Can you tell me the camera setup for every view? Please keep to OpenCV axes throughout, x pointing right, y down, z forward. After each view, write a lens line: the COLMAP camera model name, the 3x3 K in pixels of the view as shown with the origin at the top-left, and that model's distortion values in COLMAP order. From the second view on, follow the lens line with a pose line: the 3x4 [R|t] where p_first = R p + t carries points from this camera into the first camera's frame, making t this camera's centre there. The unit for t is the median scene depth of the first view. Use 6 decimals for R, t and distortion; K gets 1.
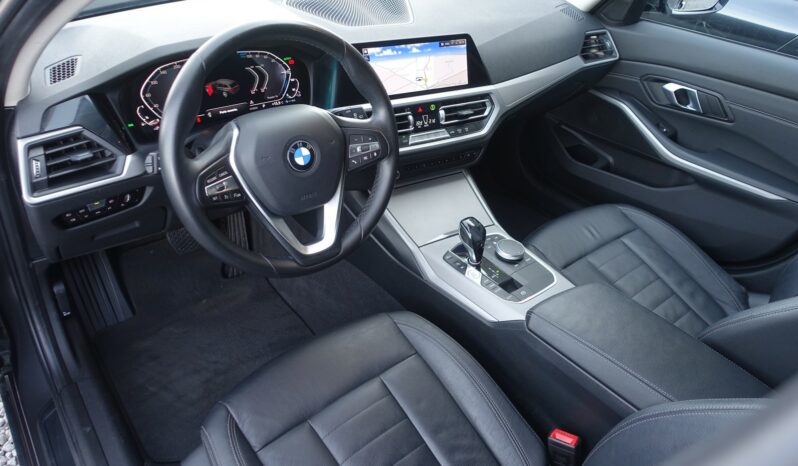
lens RADIAL K [[548.5, 0, 399.0], [0, 548.5, 233.0], [0, 0, 1]] dist [-0.011899, -0.000440]
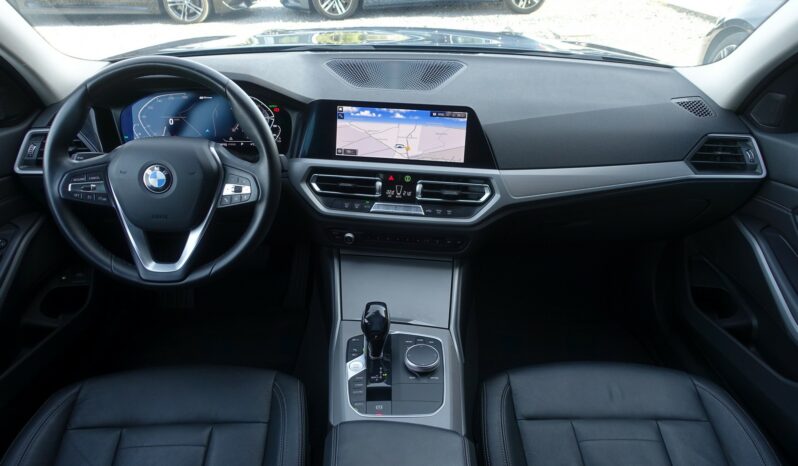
lens RADIAL K [[548.5, 0, 399.0], [0, 548.5, 233.0], [0, 0, 1]] dist [-0.011899, -0.000440]
pose [[0.792171, 0.229864, -0.565356, 0.580598], [-0.313583, 0.948028, -0.053937, -0.089871], [0.523575, 0.220014, 0.823082, 0.263204]]
